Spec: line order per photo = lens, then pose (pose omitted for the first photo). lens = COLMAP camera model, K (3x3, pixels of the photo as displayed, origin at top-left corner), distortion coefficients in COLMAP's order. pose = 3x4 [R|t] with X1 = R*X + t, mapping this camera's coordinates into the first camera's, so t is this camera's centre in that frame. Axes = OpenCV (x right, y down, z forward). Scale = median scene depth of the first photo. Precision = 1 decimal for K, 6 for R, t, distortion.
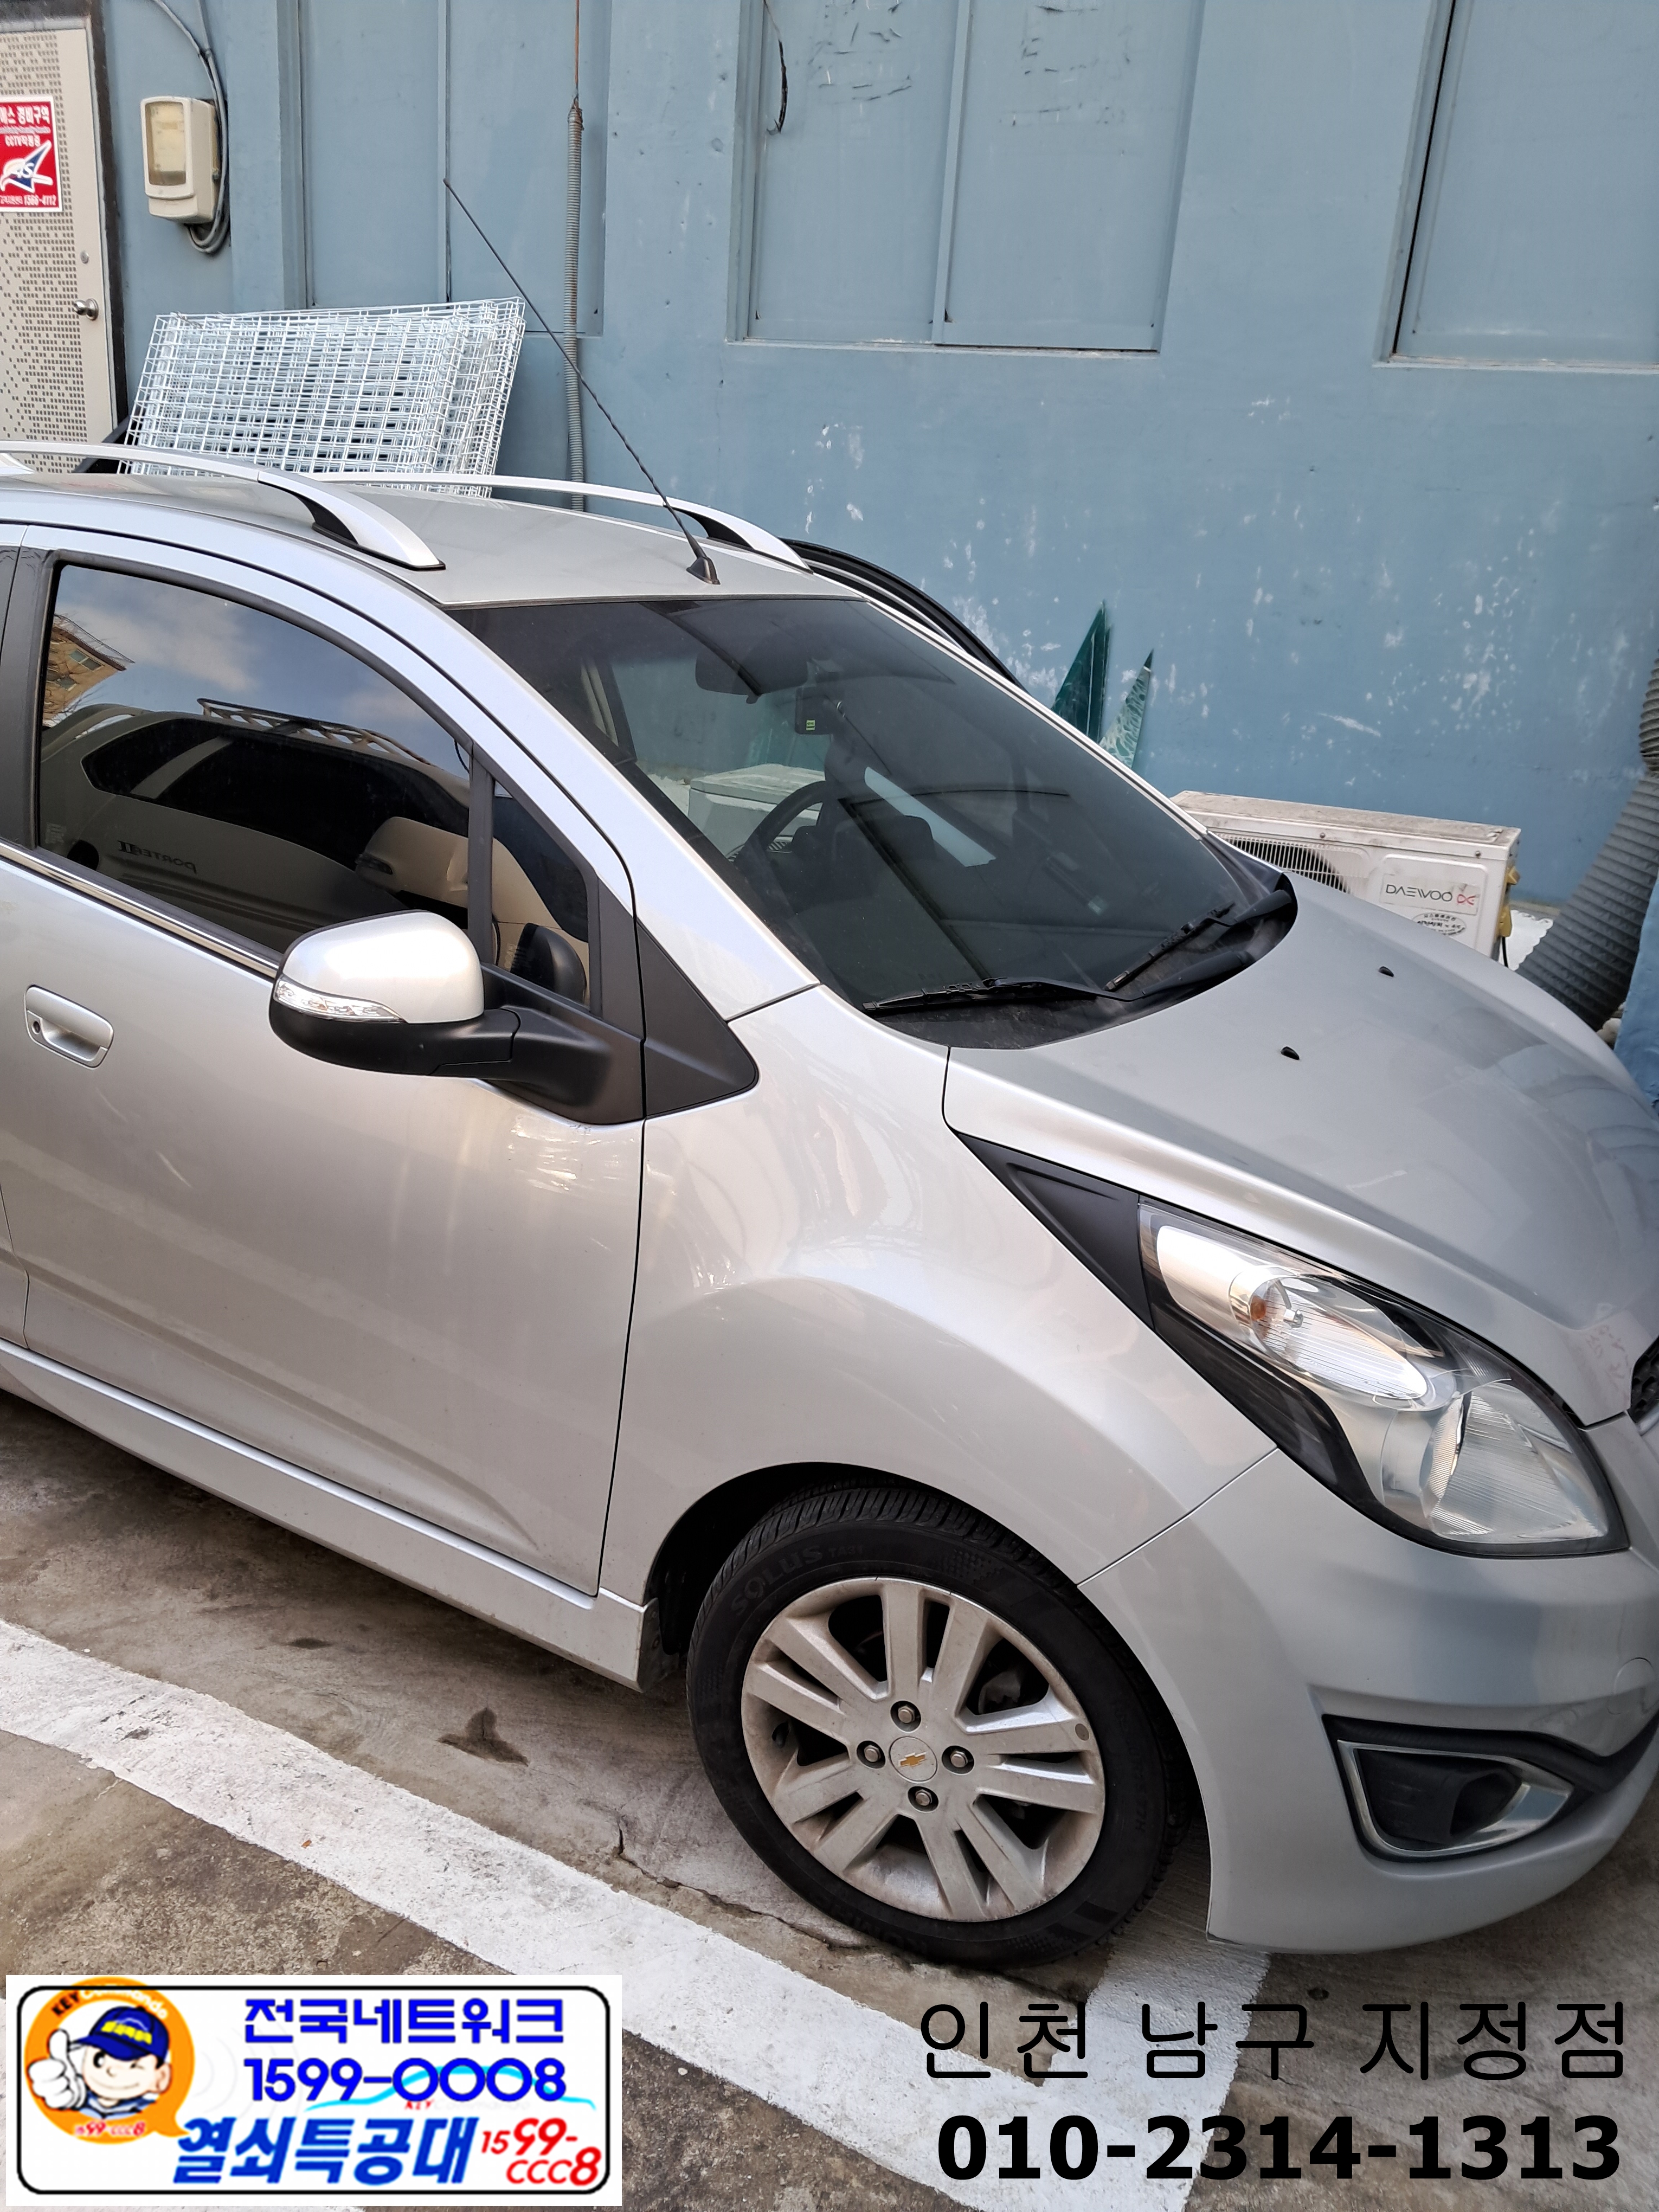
lens RADIAL K [[1724.8, 0, 829.5], [0, 1724.8, 1106.0], [0, 0, 1]] dist [0.007857, 0.008195]
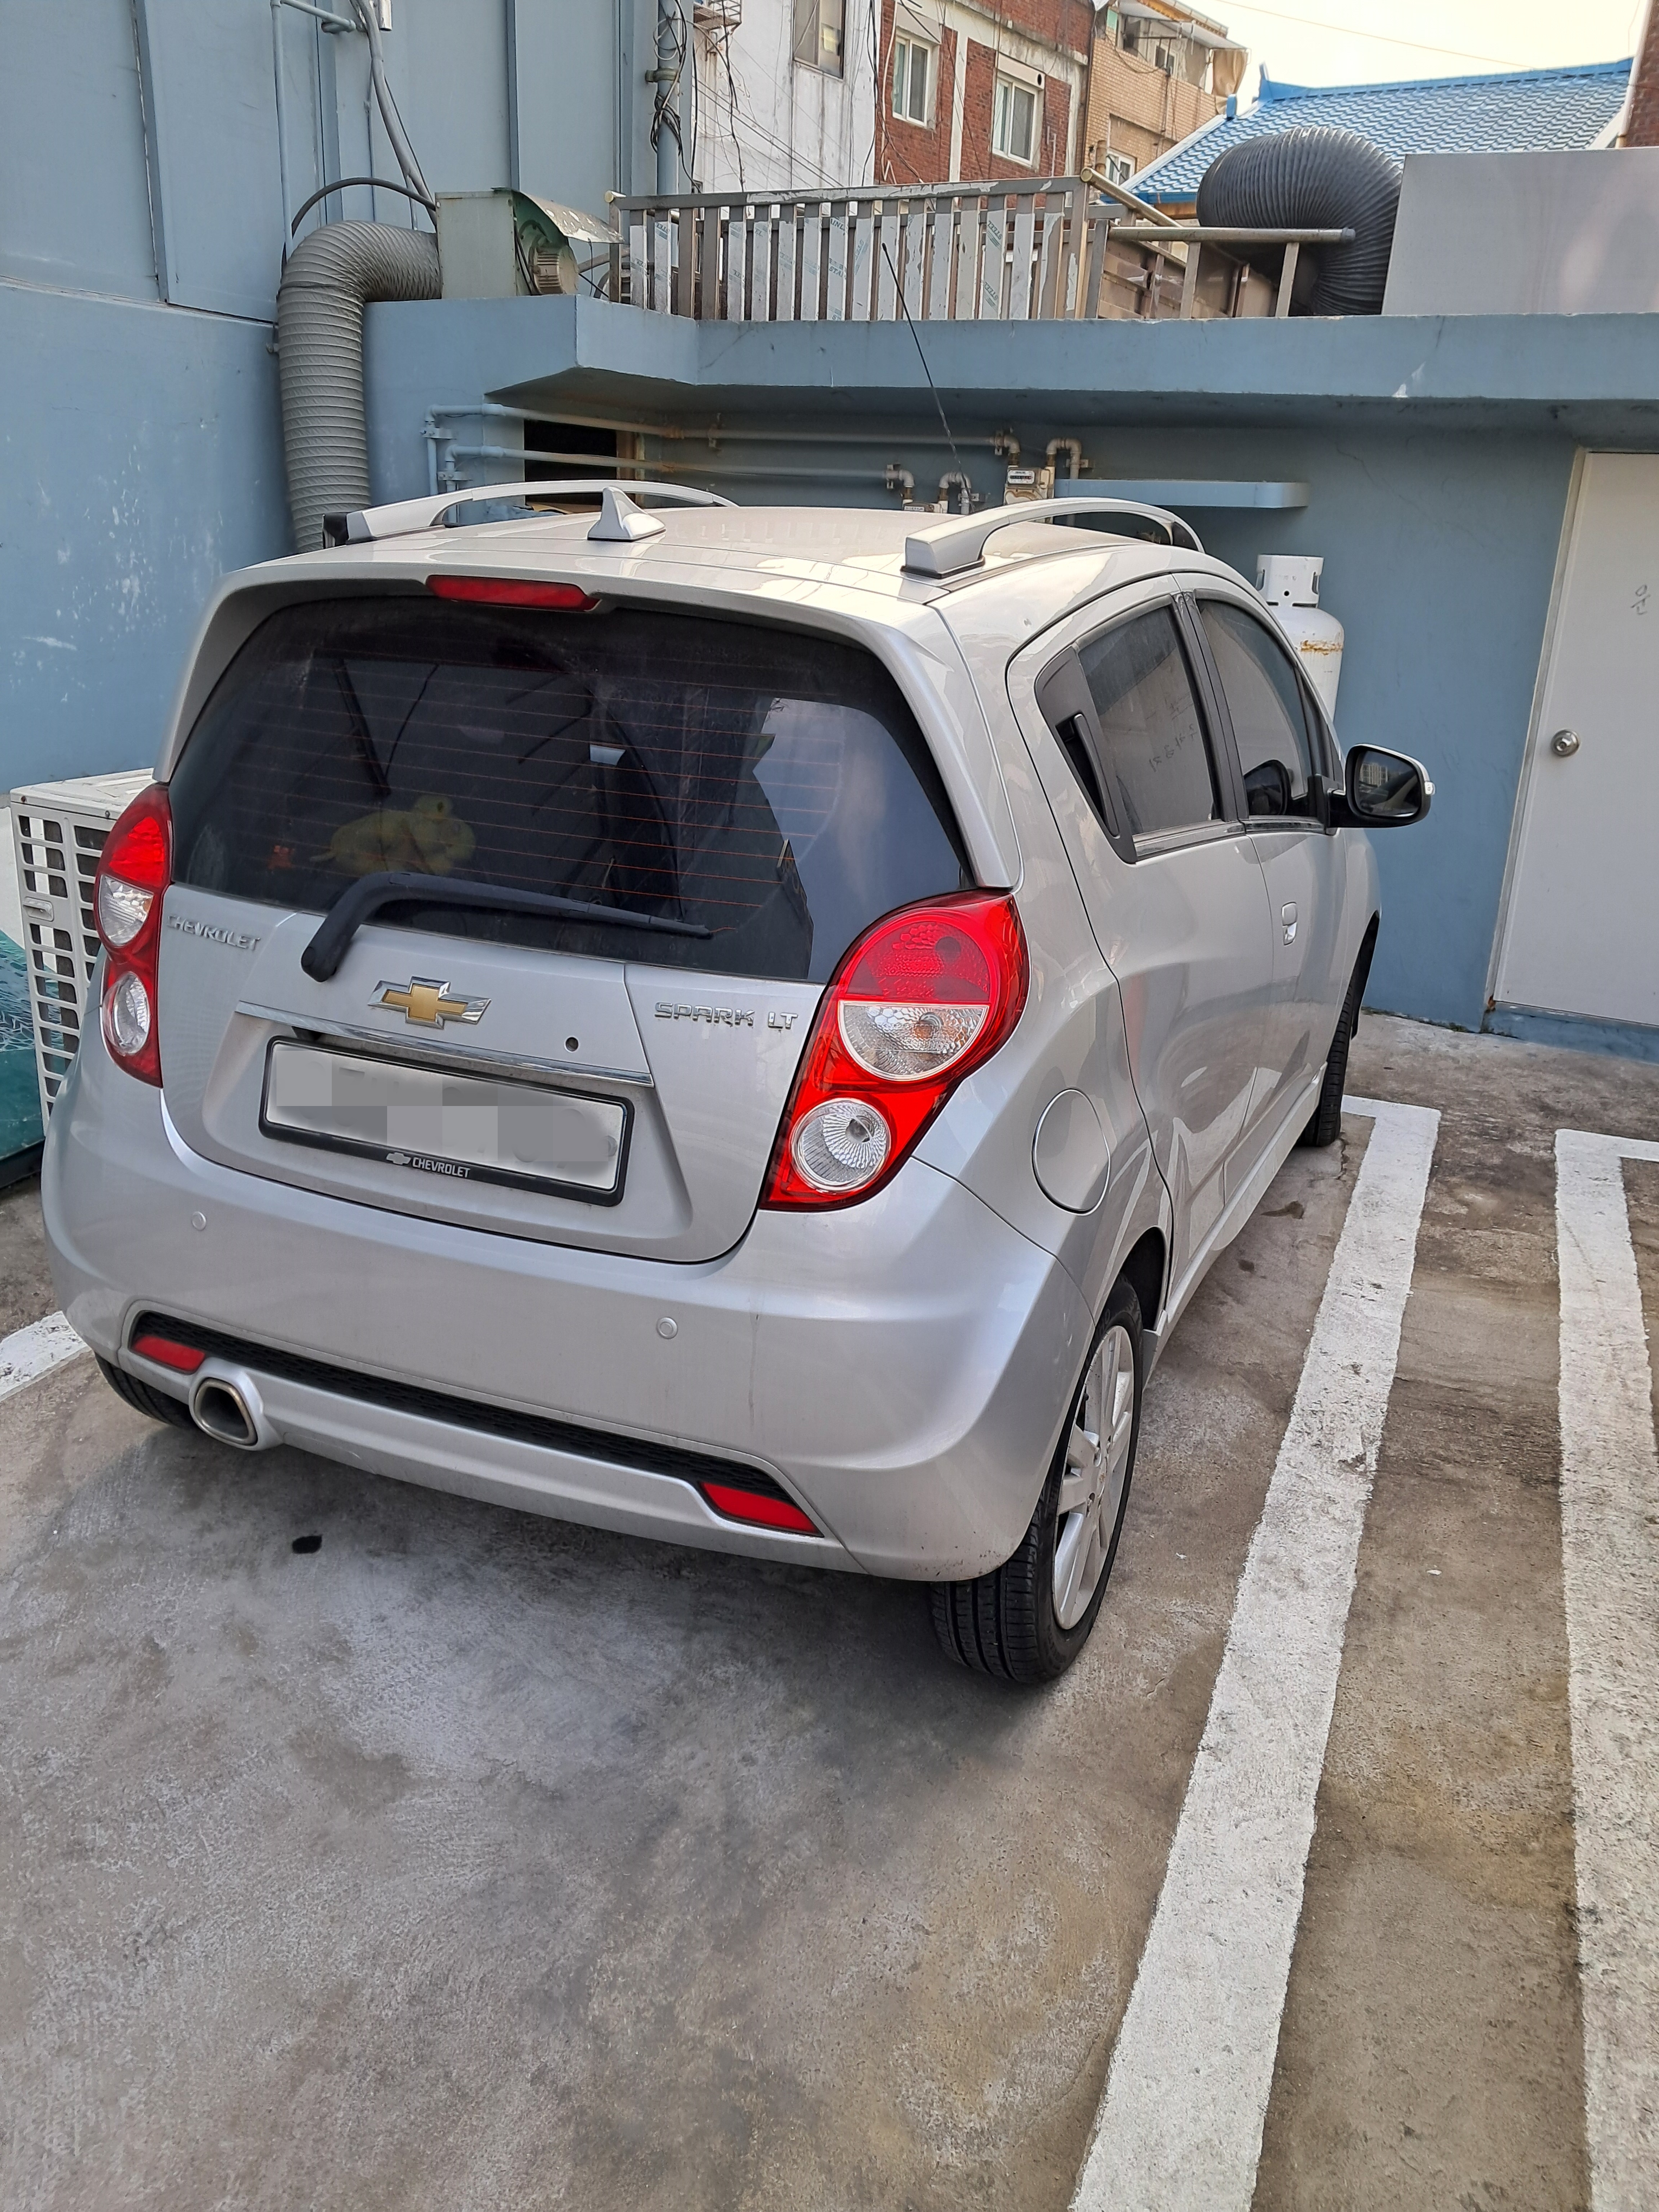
lens RADIAL K [[1771.4, 0, 829.5], [0, 1771.4, 1106.0], [0, 0, 1]] dist [0.003255, 0.005632]
pose [[-0.098936, -0.383565, 0.918199, -0.838193], [0.290241, 0.871481, 0.395323, -0.273714], [-0.951825, 0.305611, 0.025106, 0.646448]]
